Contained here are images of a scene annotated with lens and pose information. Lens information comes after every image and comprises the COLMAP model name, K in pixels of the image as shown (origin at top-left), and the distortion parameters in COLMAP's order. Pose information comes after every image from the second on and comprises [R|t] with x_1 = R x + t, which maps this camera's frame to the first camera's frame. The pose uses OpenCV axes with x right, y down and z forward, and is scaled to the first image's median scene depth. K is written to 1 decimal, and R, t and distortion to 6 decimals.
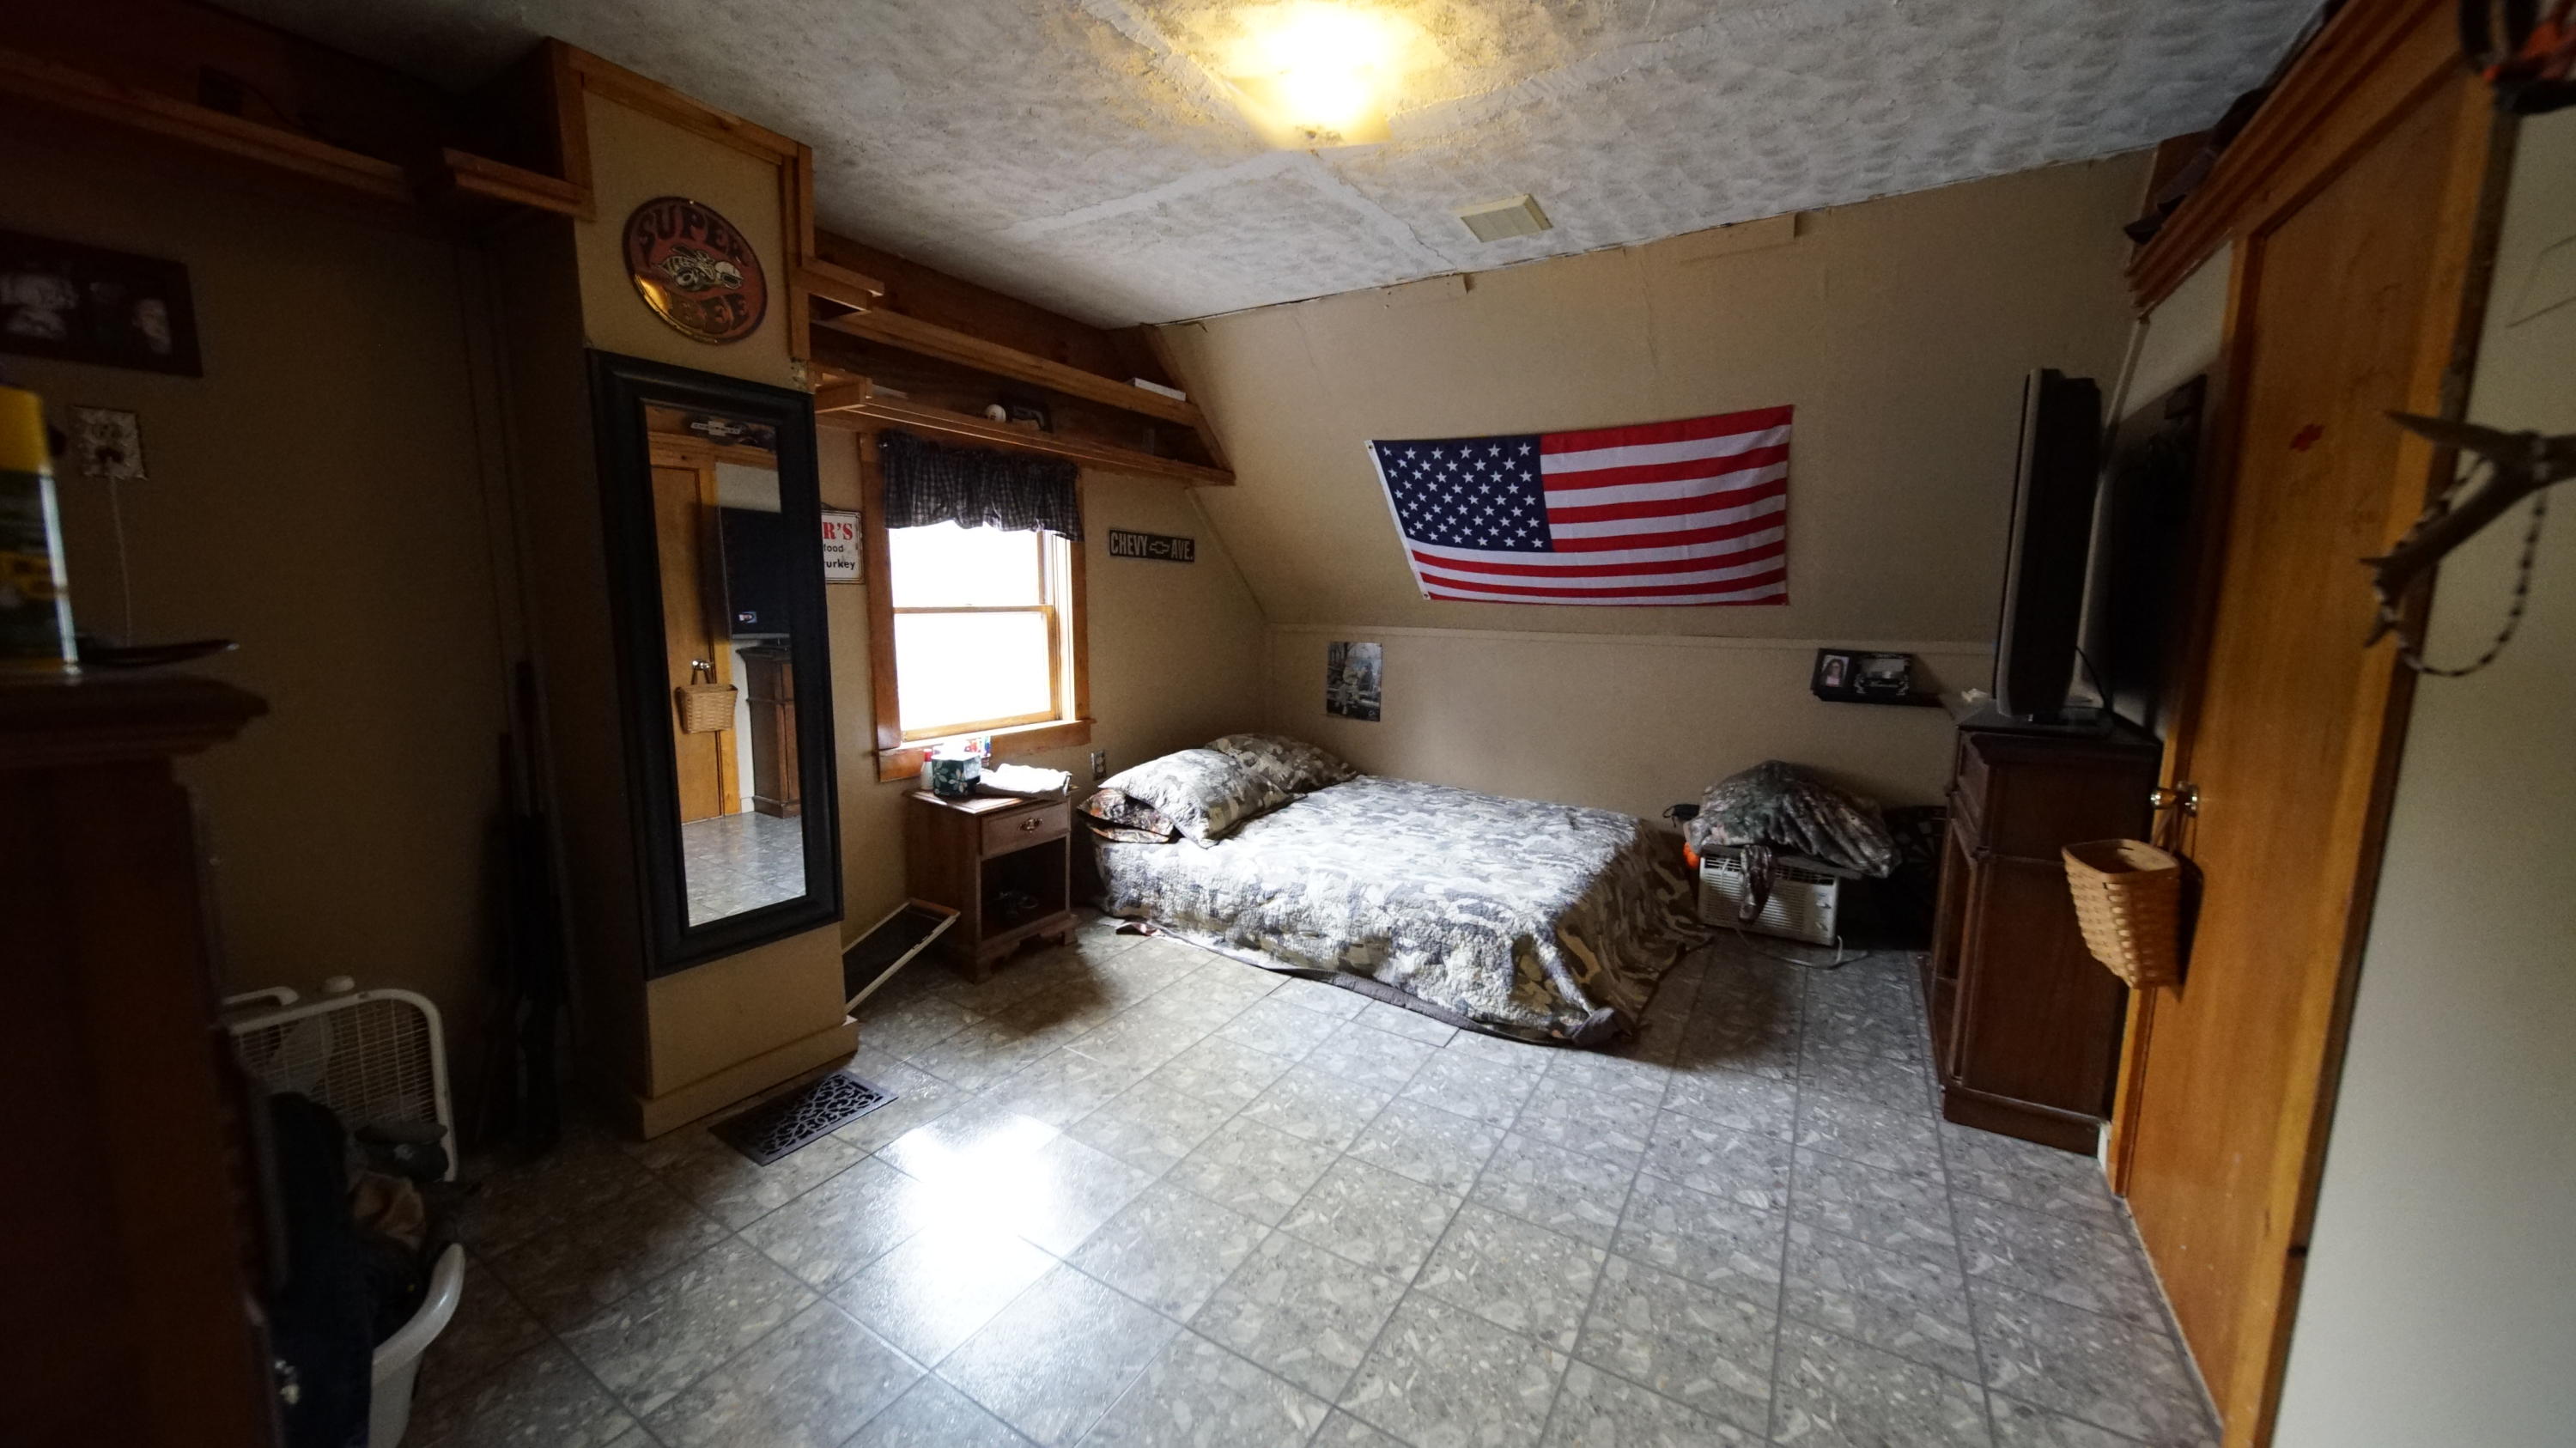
lens RADIAL K [[899.8, 0, 1283.5], [0, 899.8, 719.5], [0, 0, 1]] dist [-0.000329, -0.001219]
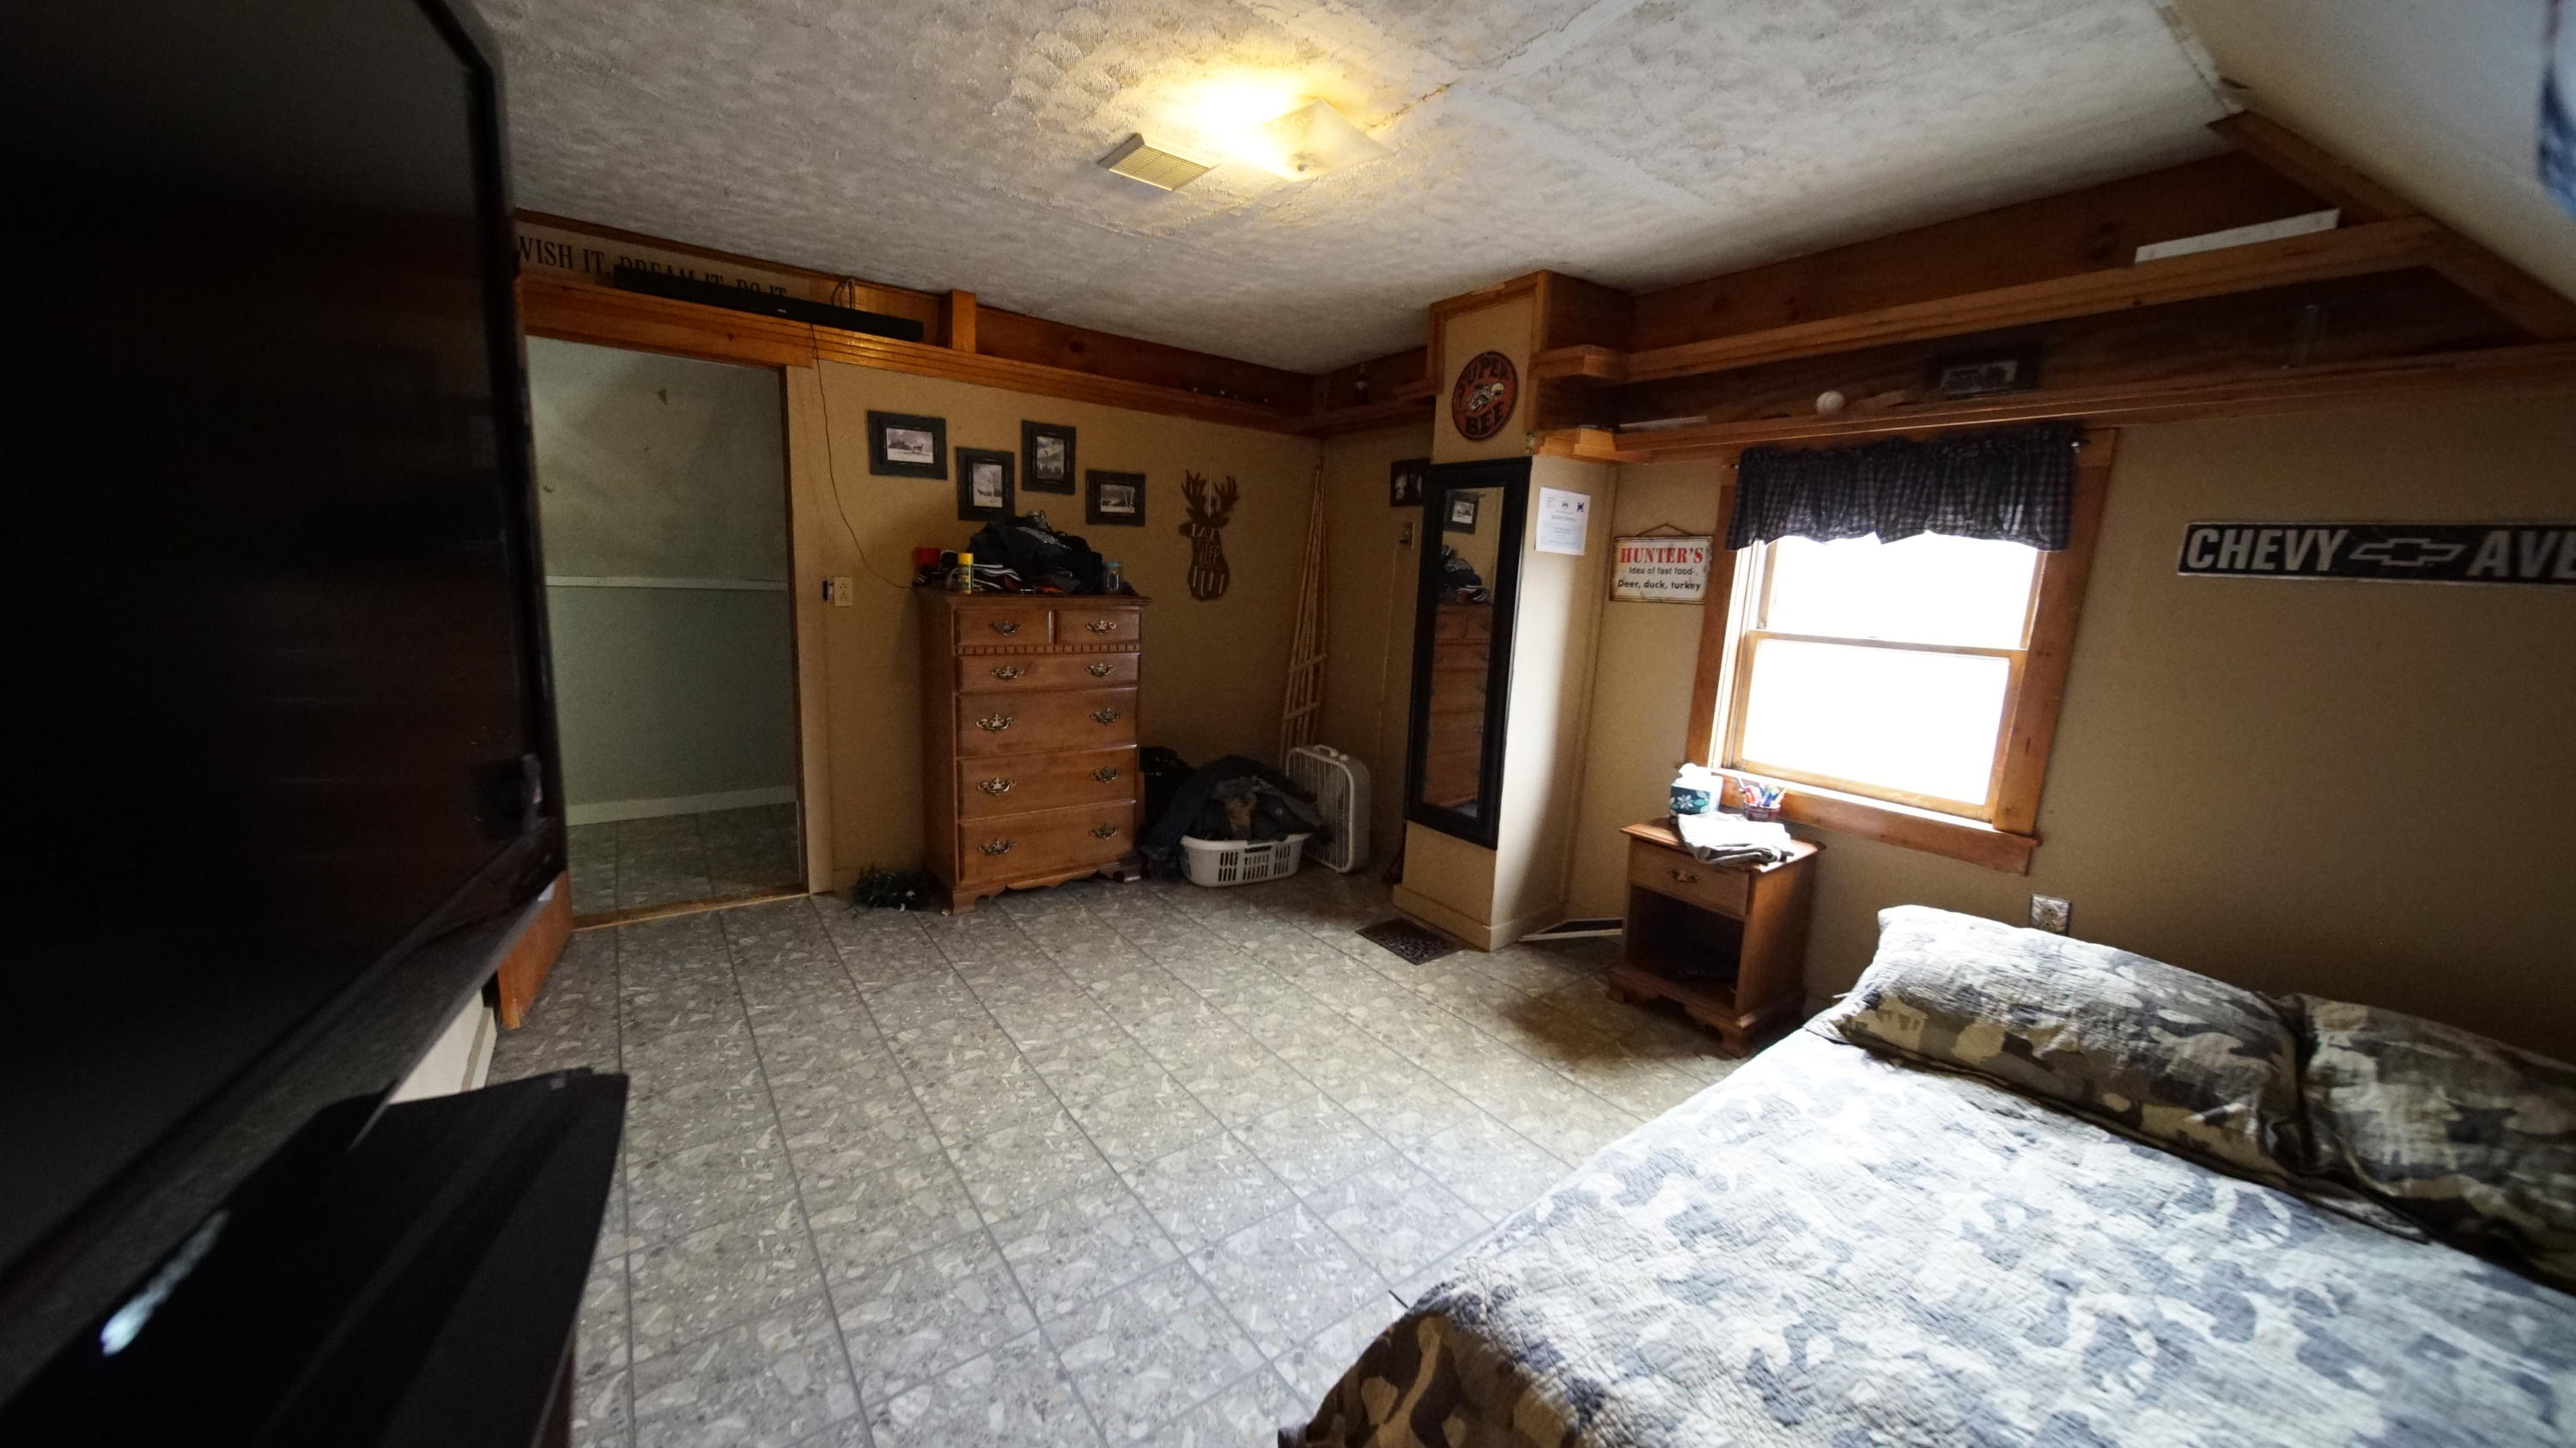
lens RADIAL K [[899.8, 0, 1293.7], [0, 899.8, 718.6], [0, 0, 1]] dist [-0.000329, -0.001219]
pose [[-0.368627, 0.127297, -0.920820, 0.916596], [-0.169268, 0.964826, 0.201143, -0.204015], [0.914036, 0.230012, -0.334113, 1.263783]]
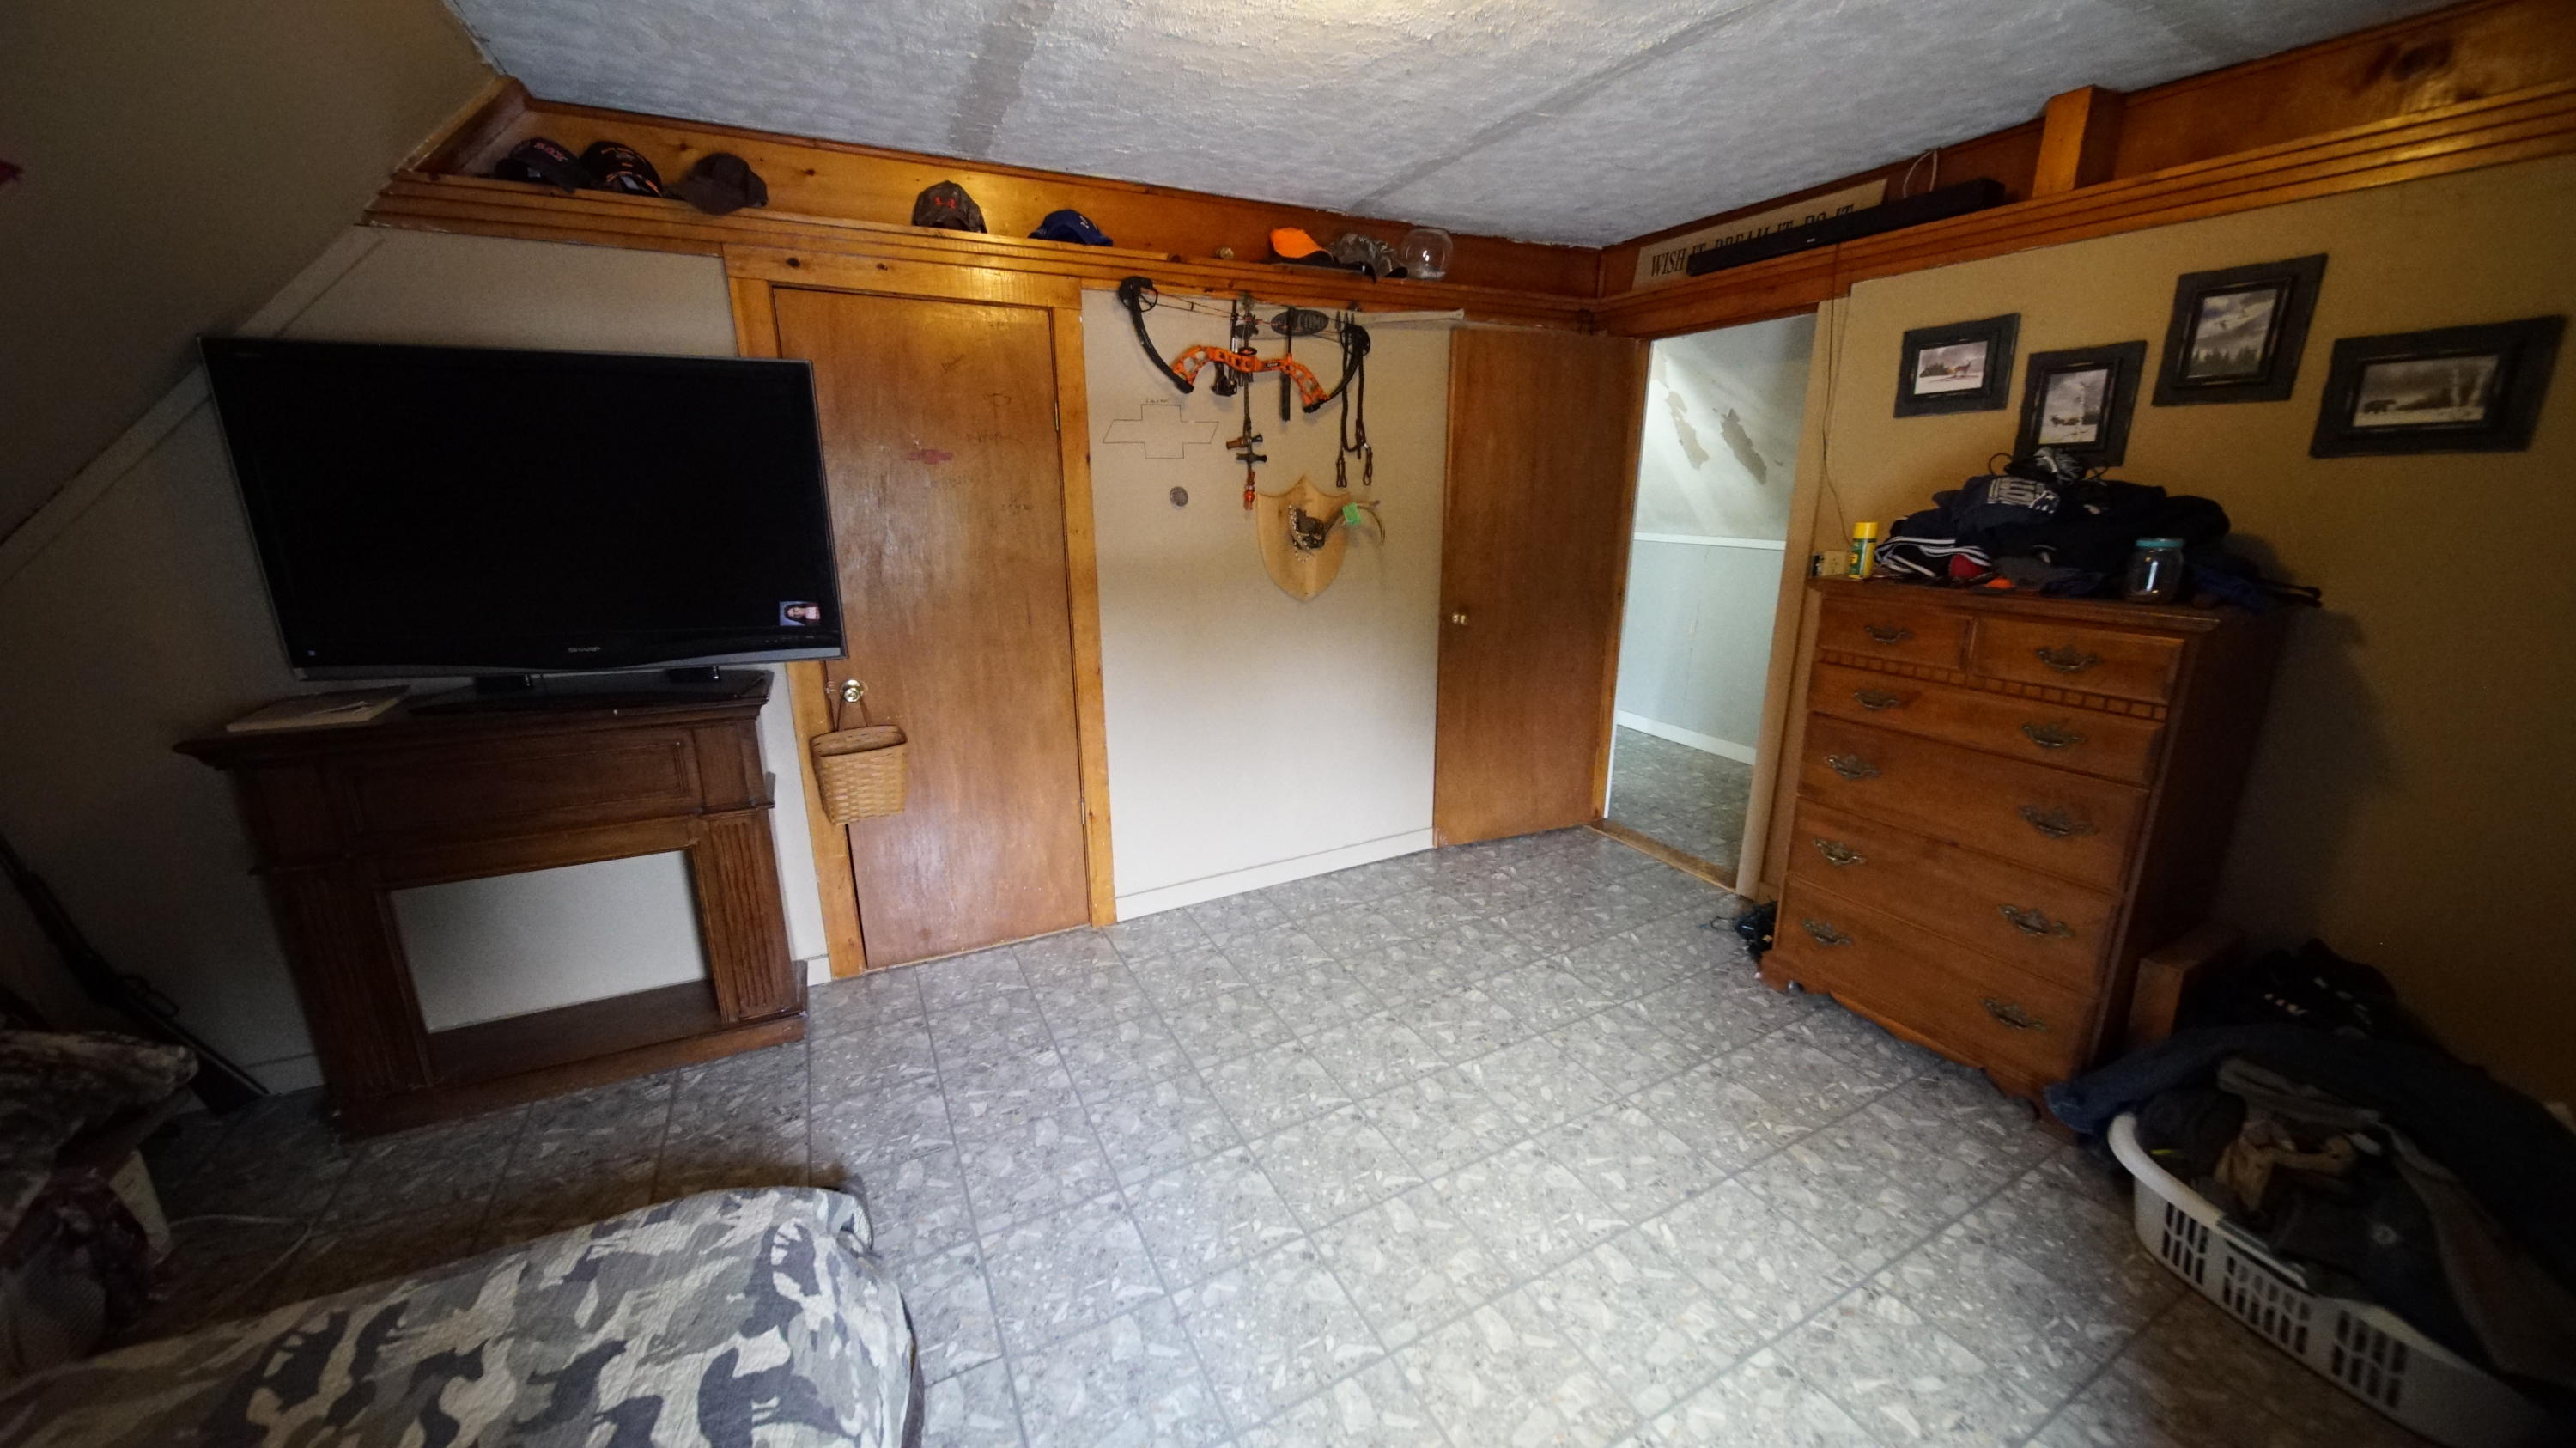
lens RADIAL K [[899.8, 0, 1283.5], [0, 899.8, 720.6], [0, 0, 1]] dist [-0.000329, -0.001219]
pose [[-0.854954, -0.138365, 0.499909, -0.272141], [0.064101, 0.928195, 0.366532, -0.291870], [-0.514728, 0.345413, -0.784694, 1.466981]]
